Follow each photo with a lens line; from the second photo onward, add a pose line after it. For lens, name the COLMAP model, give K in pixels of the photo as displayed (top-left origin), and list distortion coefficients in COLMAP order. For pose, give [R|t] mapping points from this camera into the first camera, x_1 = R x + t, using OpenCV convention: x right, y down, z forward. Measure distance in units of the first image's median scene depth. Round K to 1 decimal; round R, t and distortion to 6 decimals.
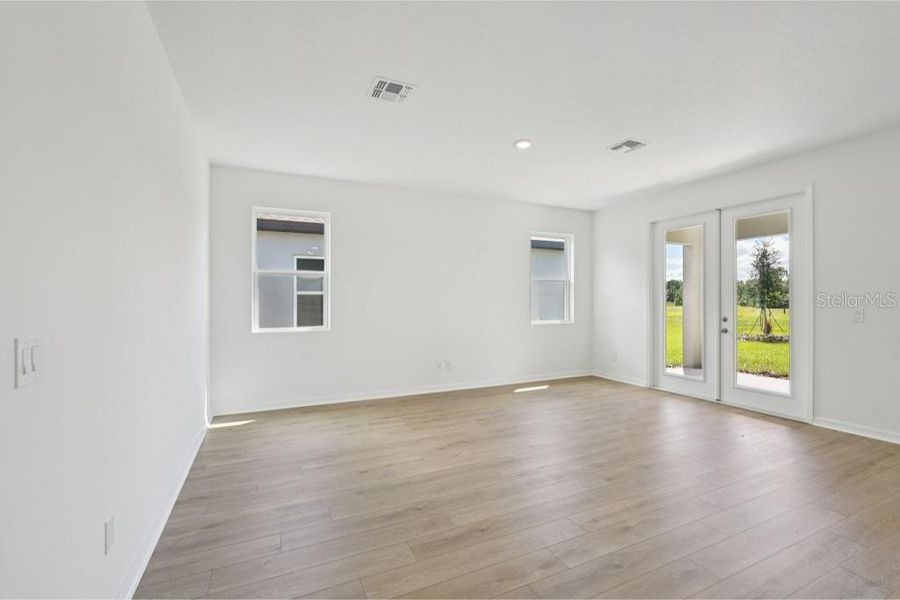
lens RADIAL K [[393.3, 0, 450.0], [0, 393.3, 300.0], [0, 0, 1]] dist [-0.002221, -0.000127]
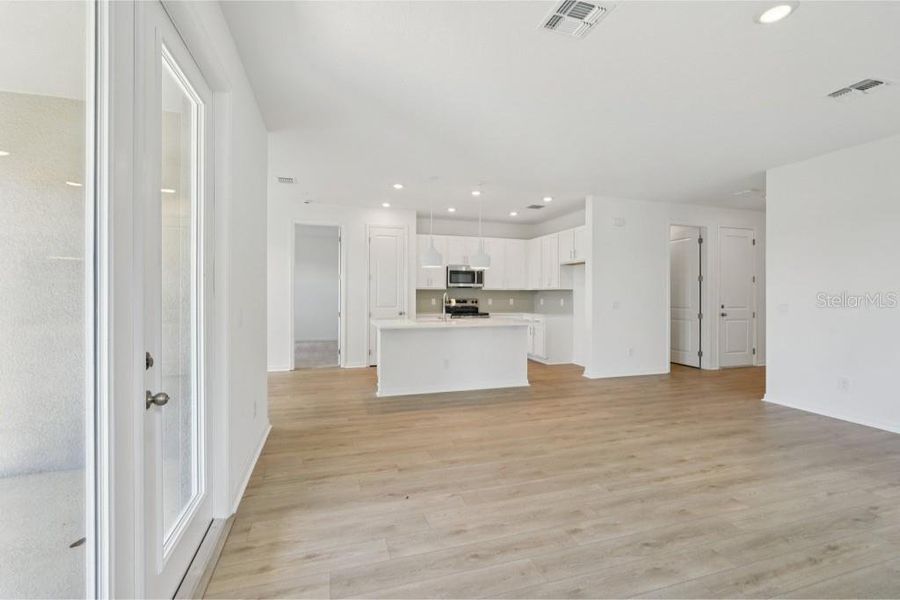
lens RADIAL K [[393.3, 0, 450.0], [0, 393.3, 300.0], [0, 0, 1]] dist [-0.002221, -0.000127]
pose [[-0.989922, -0.006156, 0.141477, 0.701155], [-0.004394, 0.999909, 0.012762, 0.000058], [-0.141543, 0.012012, -0.989859, 1.994326]]
